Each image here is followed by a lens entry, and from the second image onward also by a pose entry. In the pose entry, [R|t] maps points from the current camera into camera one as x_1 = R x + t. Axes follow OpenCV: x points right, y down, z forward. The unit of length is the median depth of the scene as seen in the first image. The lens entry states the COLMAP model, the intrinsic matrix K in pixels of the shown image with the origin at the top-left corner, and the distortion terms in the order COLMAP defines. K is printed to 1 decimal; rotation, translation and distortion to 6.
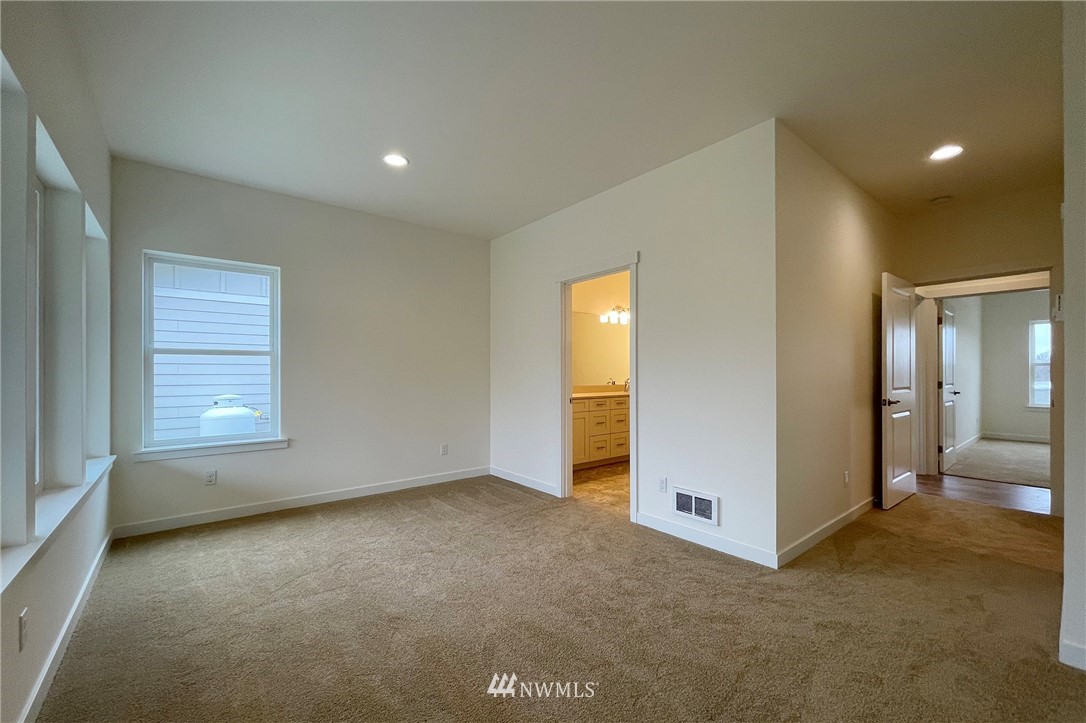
lens RADIAL K [[440.0, 0, 532.0], [0, 440.0, 369.3], [0, 0, 1]] dist [0.000638, -0.000079]
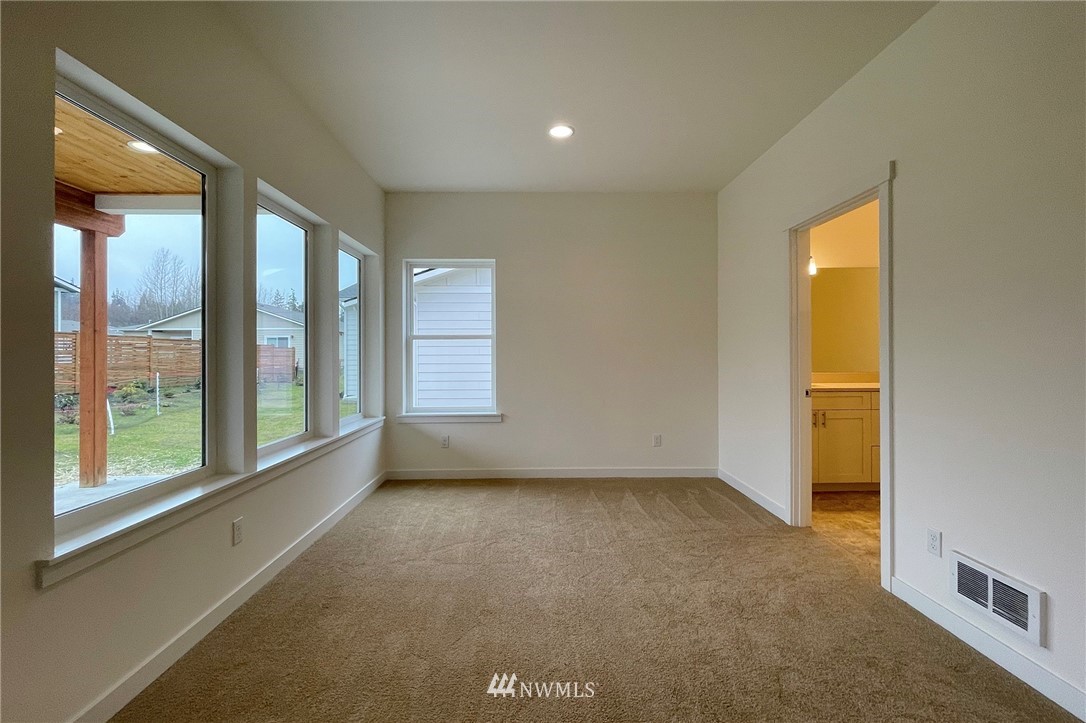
lens RADIAL K [[461.7, 0, 543.0], [0, 461.7, 348.0], [0, 0, 1]] dist [0.000359, -0.000081]
pose [[0.789592, -0.008168, -0.613578, 0.250336], [0.008006, 0.999963, -0.003010, -0.003037], [0.613580, -0.002536, 0.789629, 0.171150]]
